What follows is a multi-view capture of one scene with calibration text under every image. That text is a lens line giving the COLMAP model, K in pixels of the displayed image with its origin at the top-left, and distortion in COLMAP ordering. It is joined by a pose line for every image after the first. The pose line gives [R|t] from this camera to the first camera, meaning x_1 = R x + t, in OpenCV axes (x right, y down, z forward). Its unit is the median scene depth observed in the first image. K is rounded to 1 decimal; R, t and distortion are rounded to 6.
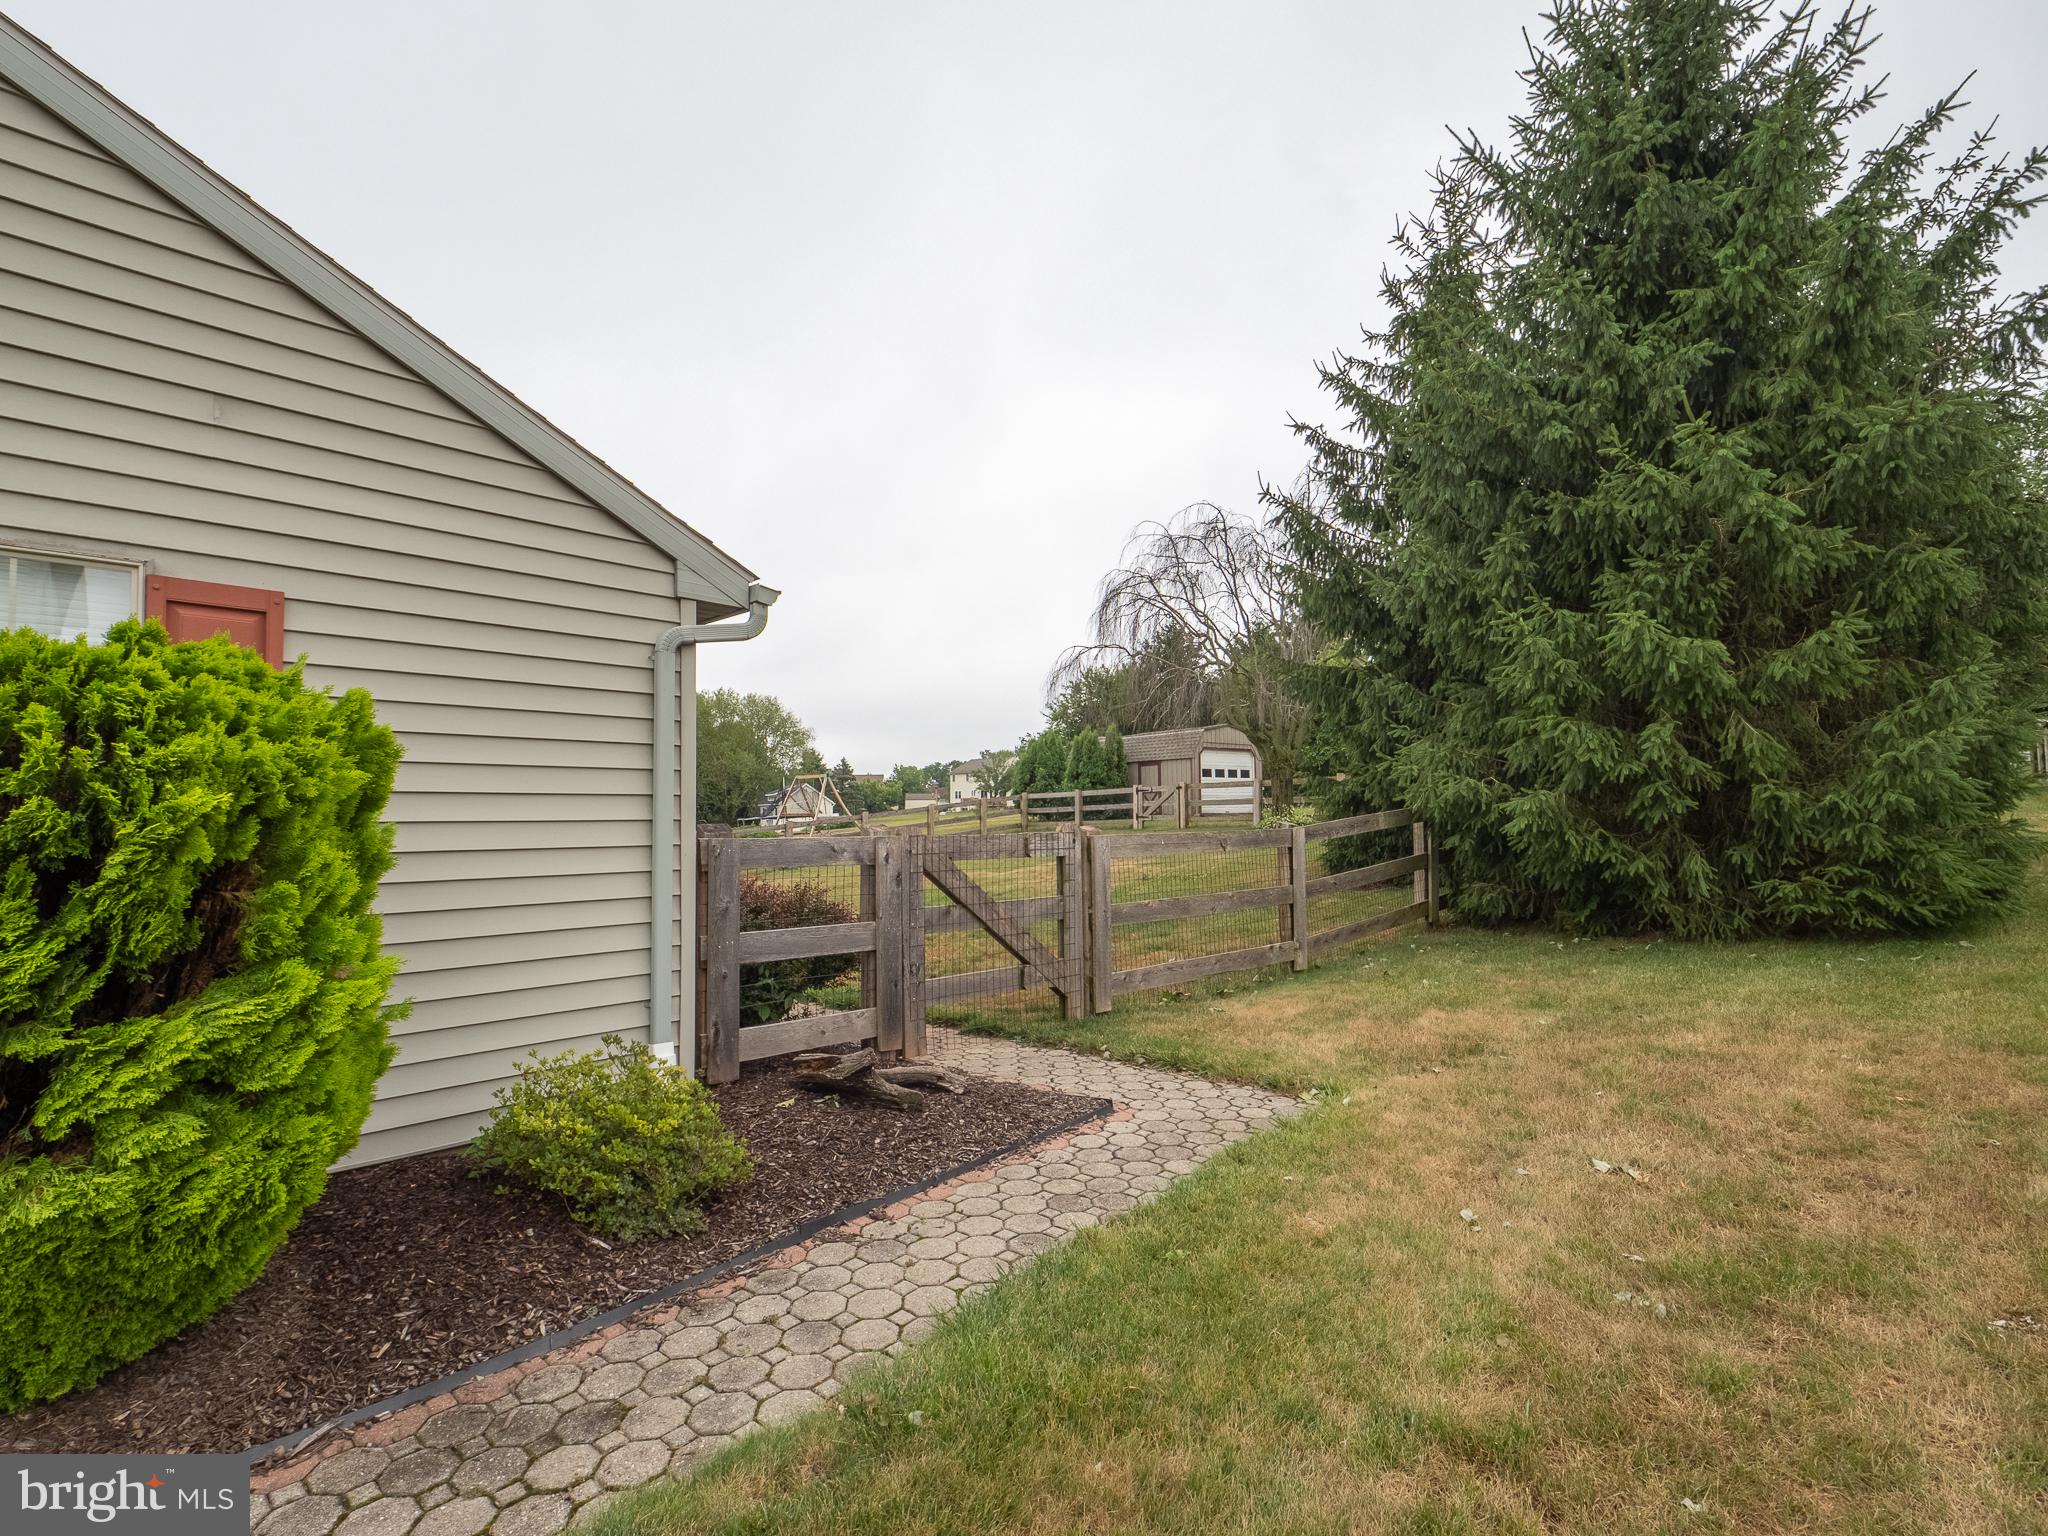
lens RADIAL K [[981.5, 0, 1024.0], [0, 981.5, 768.0], [0, 0, 1]] dist [-0.001265, 0.000016]
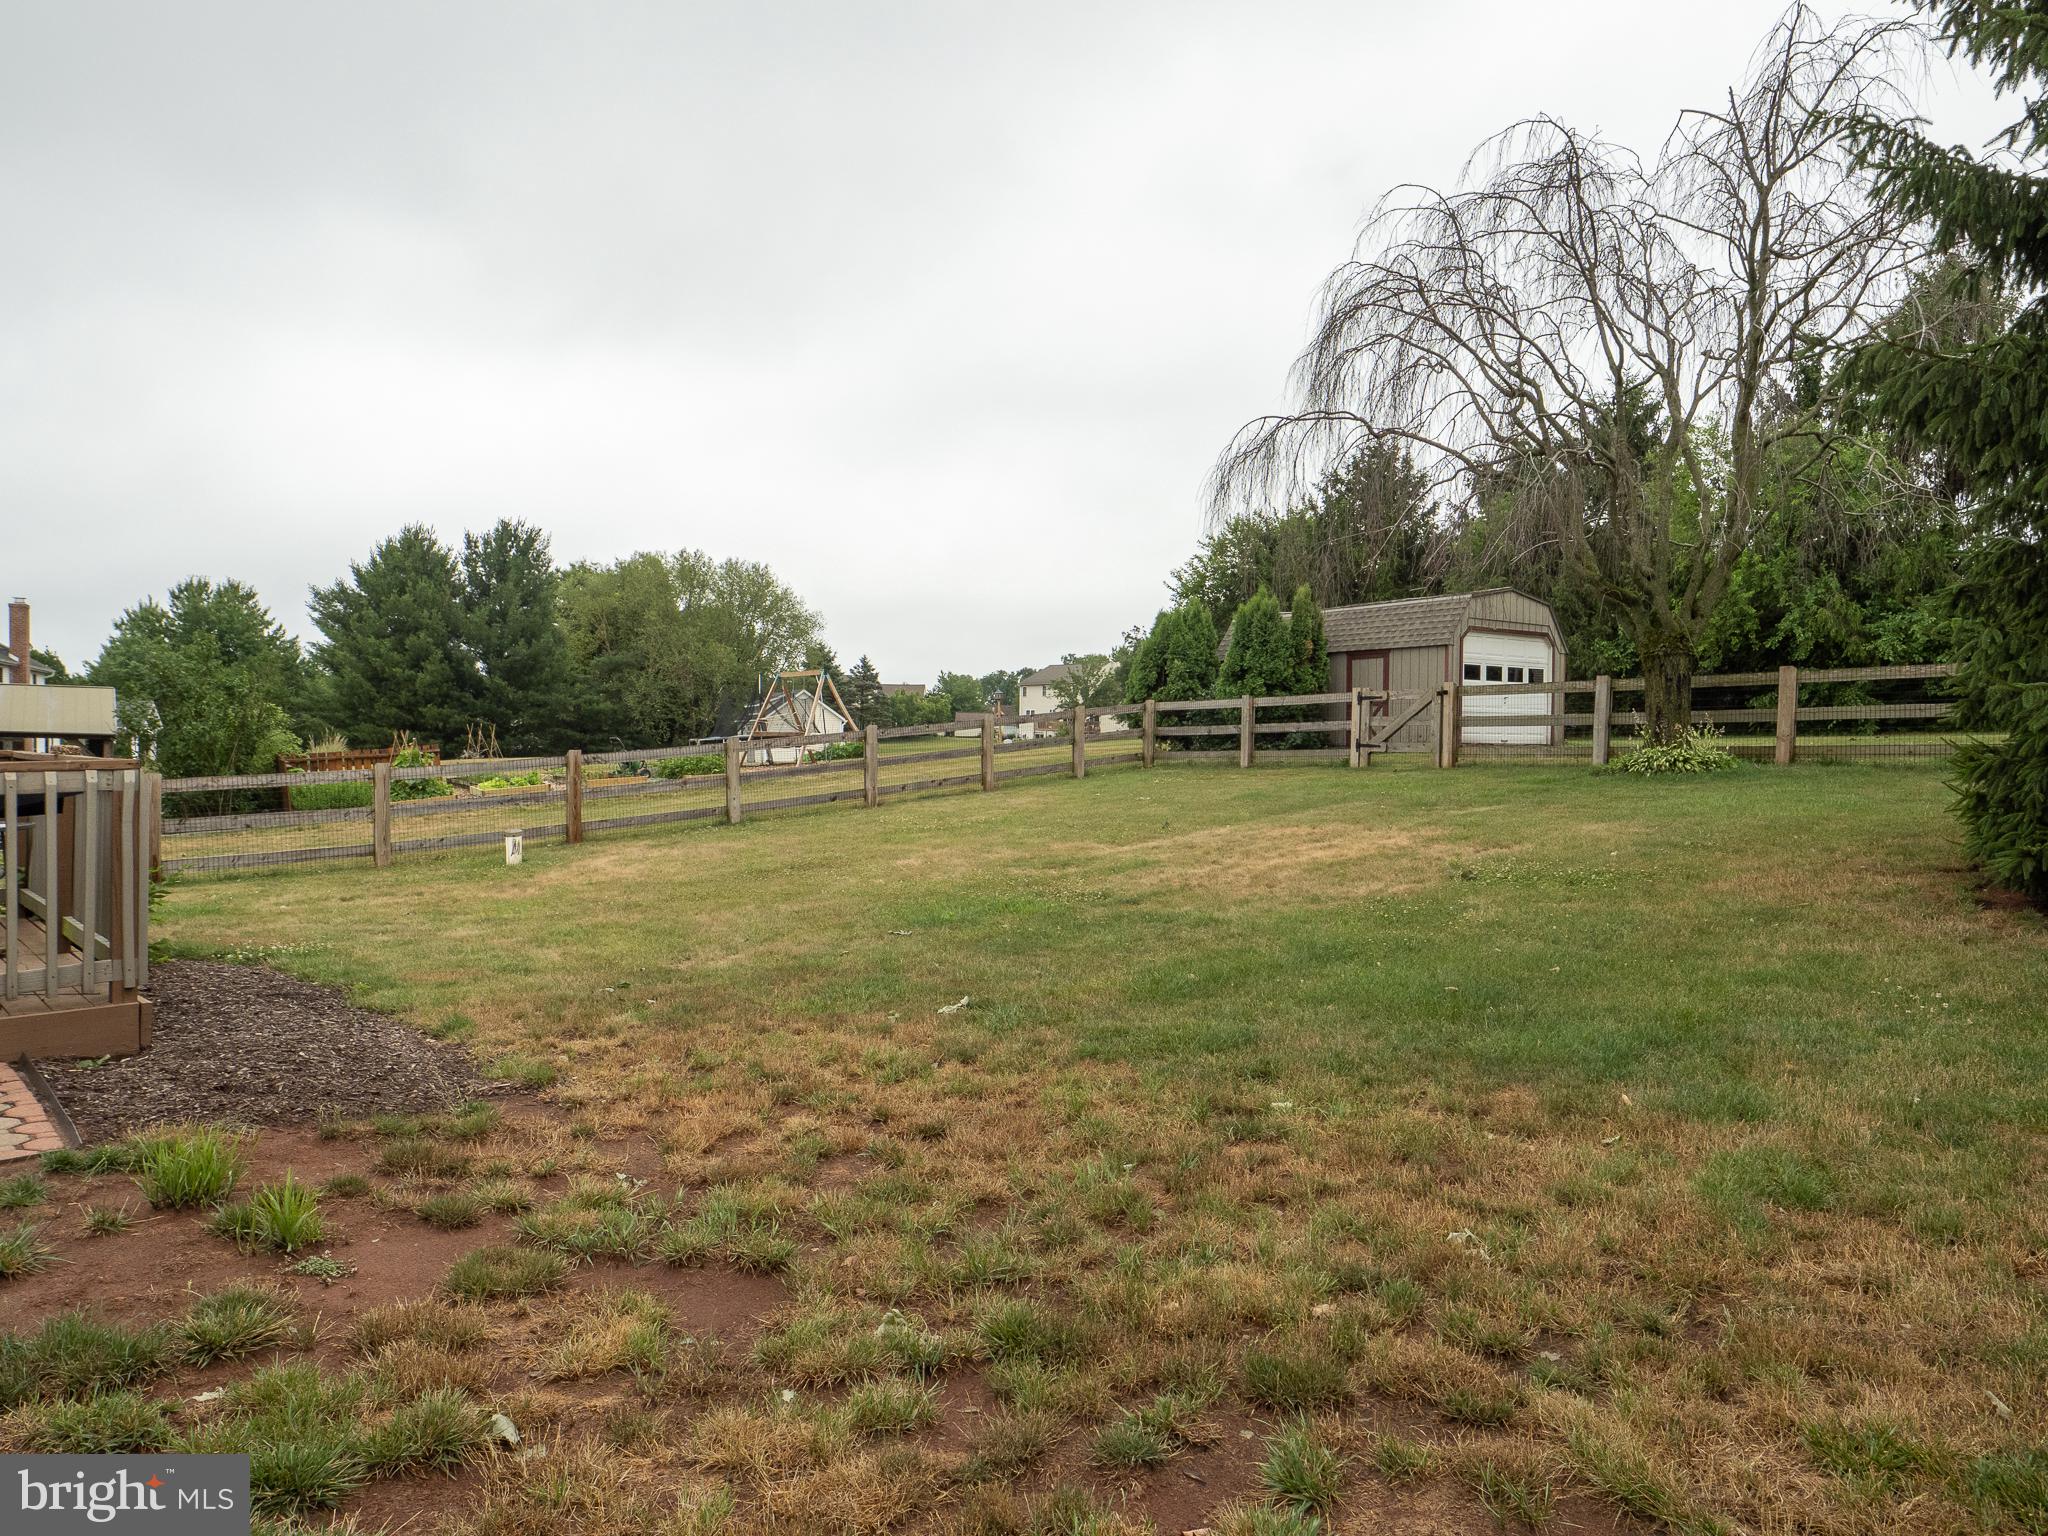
lens RADIAL K [[1290.9, 0, 1024.0], [0, 1290.9, 768.0], [0, 0, 1]] dist [0.002137, 0.000422]
pose [[0.997353, 0.023266, -0.068894, -0.013528], [-0.018920, 0.997829, 0.063078, 0.012295], [0.070212, -0.061607, 0.995628, 0.157591]]
